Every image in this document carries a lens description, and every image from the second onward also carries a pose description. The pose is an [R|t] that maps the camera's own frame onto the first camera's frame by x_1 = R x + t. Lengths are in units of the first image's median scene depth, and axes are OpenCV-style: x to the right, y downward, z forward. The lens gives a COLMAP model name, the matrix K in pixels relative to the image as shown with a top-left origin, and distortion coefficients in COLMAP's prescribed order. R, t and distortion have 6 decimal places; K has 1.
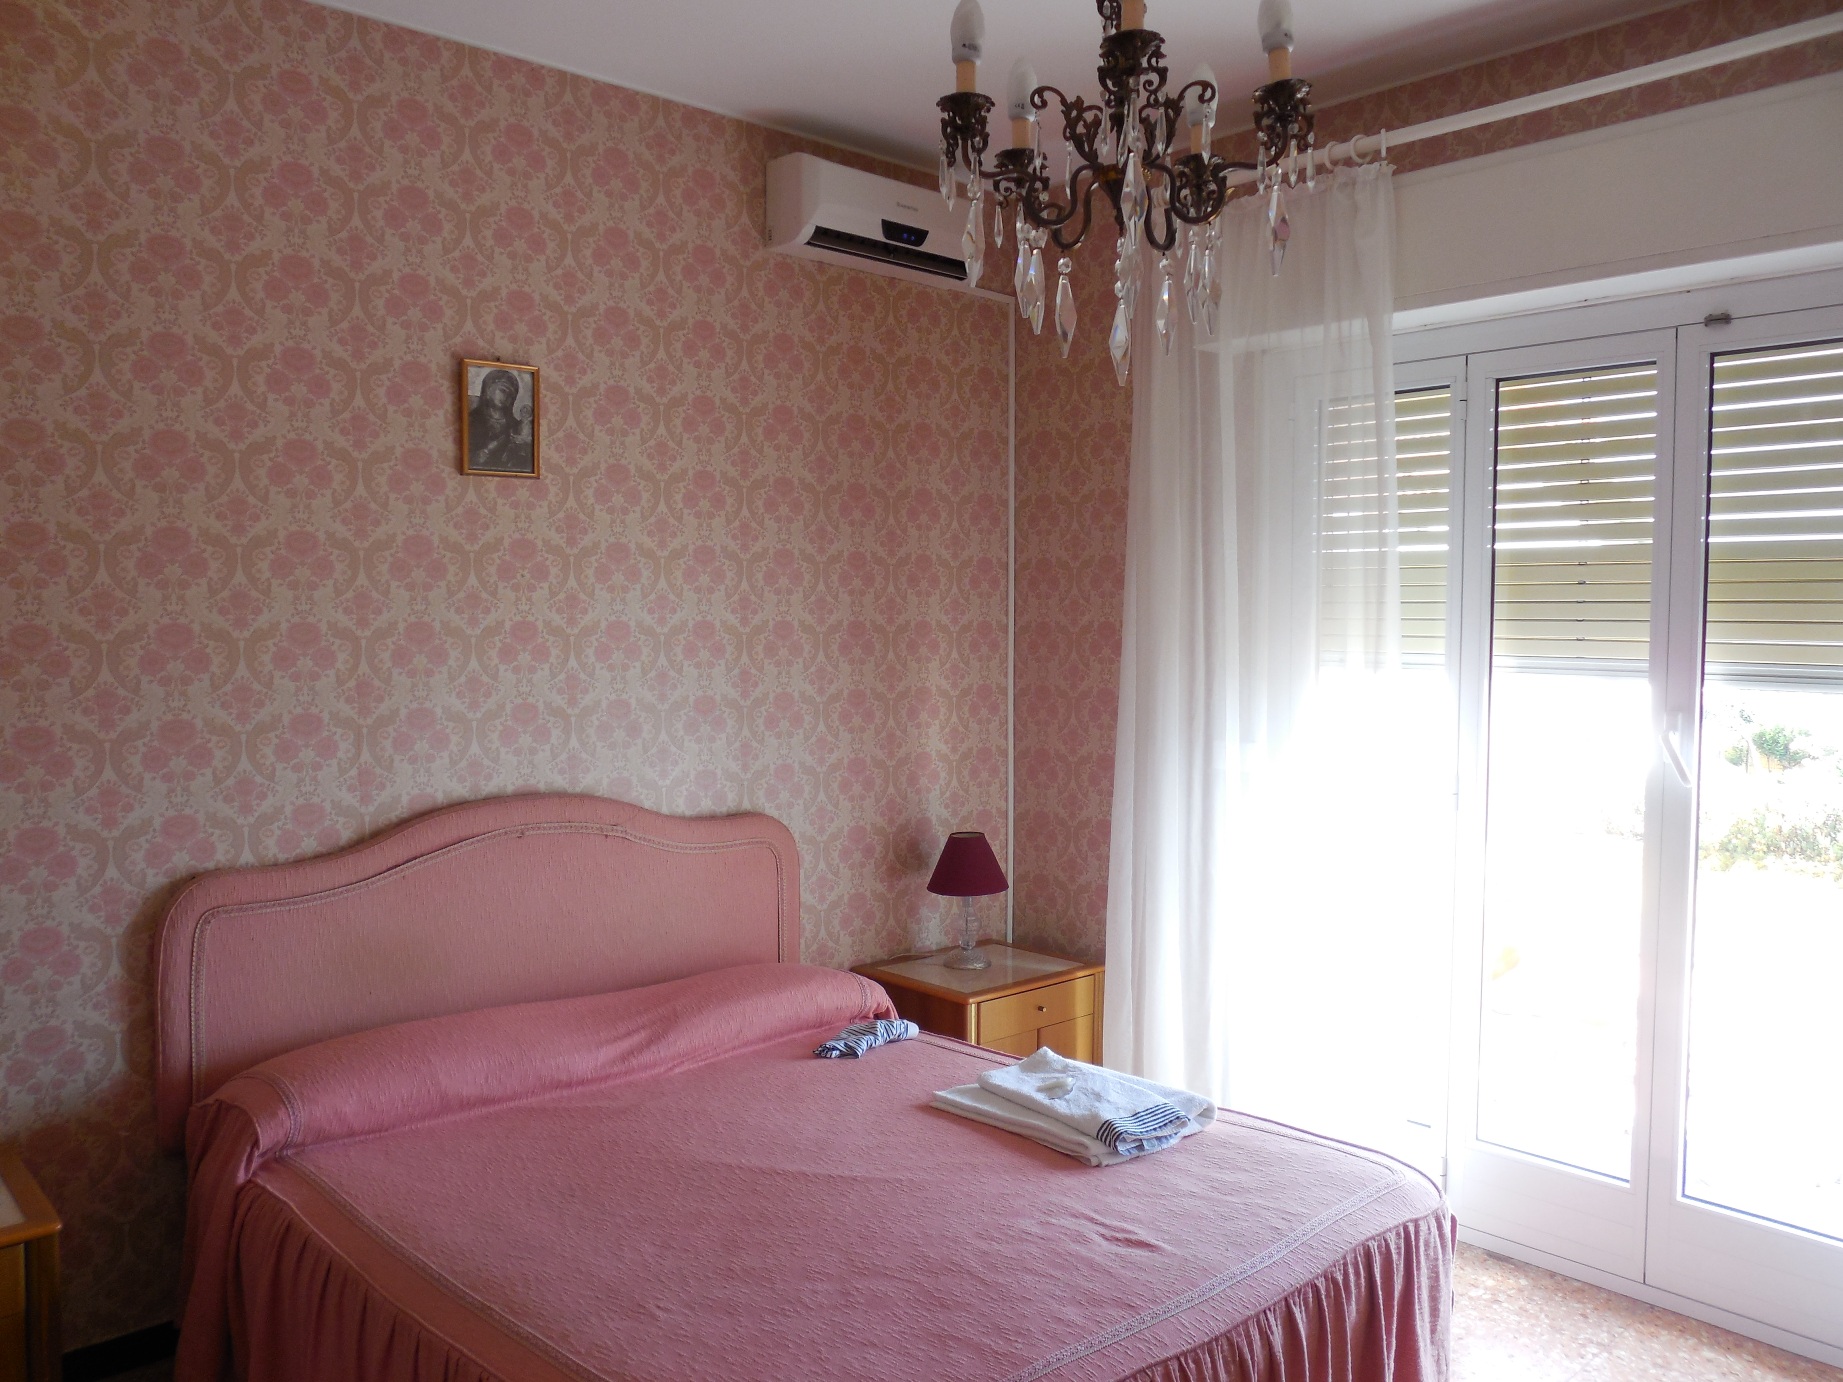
lens RADIAL K [[1448.4, 0, 921.5], [0, 1448.4, 691.0], [0, 0, 1]] dist [-0.030955, 0.000022]
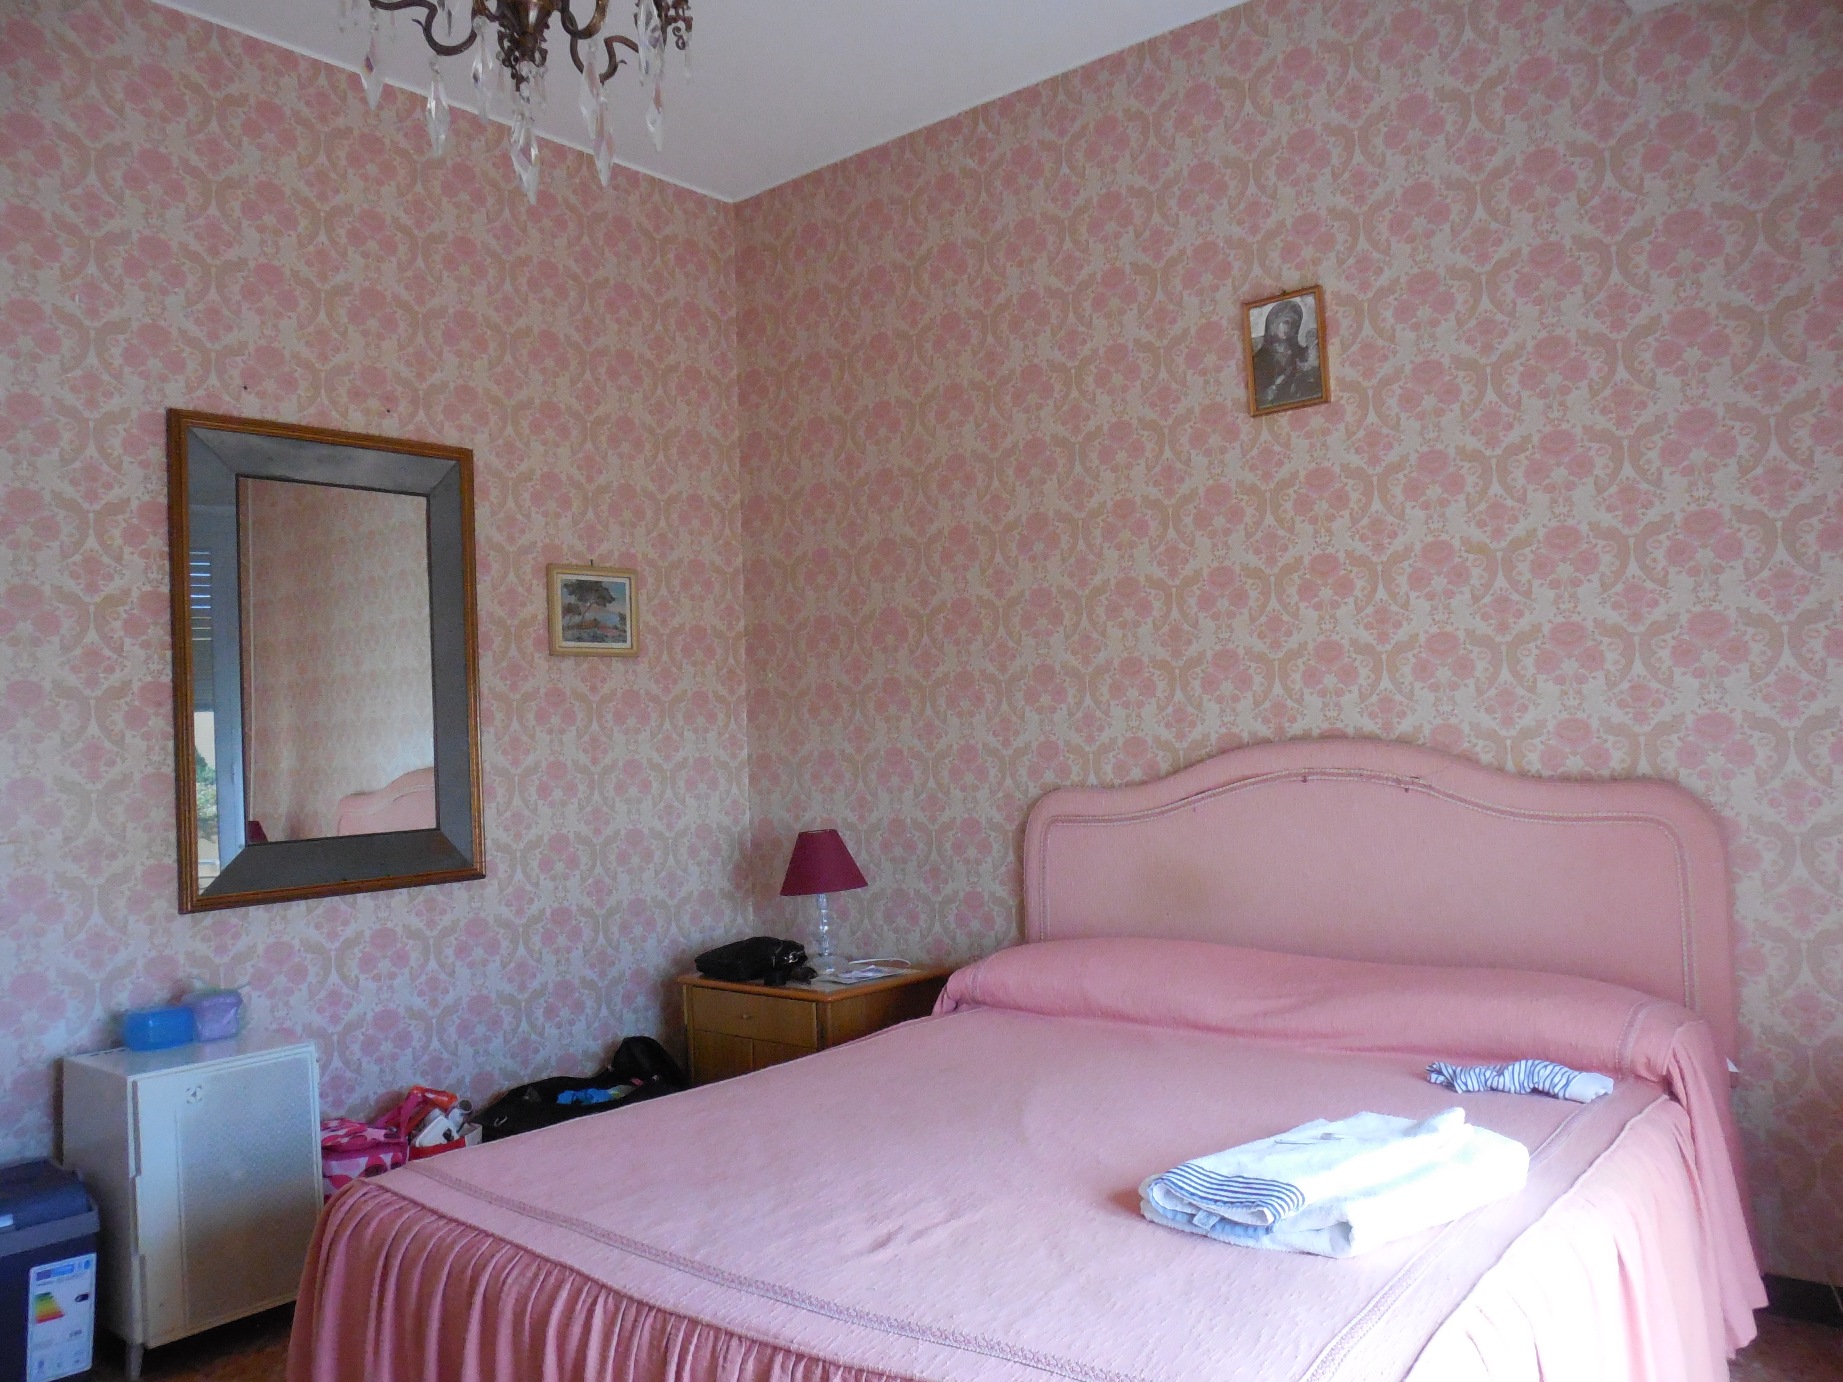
lens RADIAL K [[1425.0, 0, 921.5], [0, 1425.0, 691.0], [0, 0, 1]] dist [-0.034759, -0.000596]
pose [[0.150513, -0.040736, -0.987768, 0.619198], [-0.009355, 0.999047, -0.042627, 0.085778], [0.988564, 0.015657, 0.149989, 0.623804]]
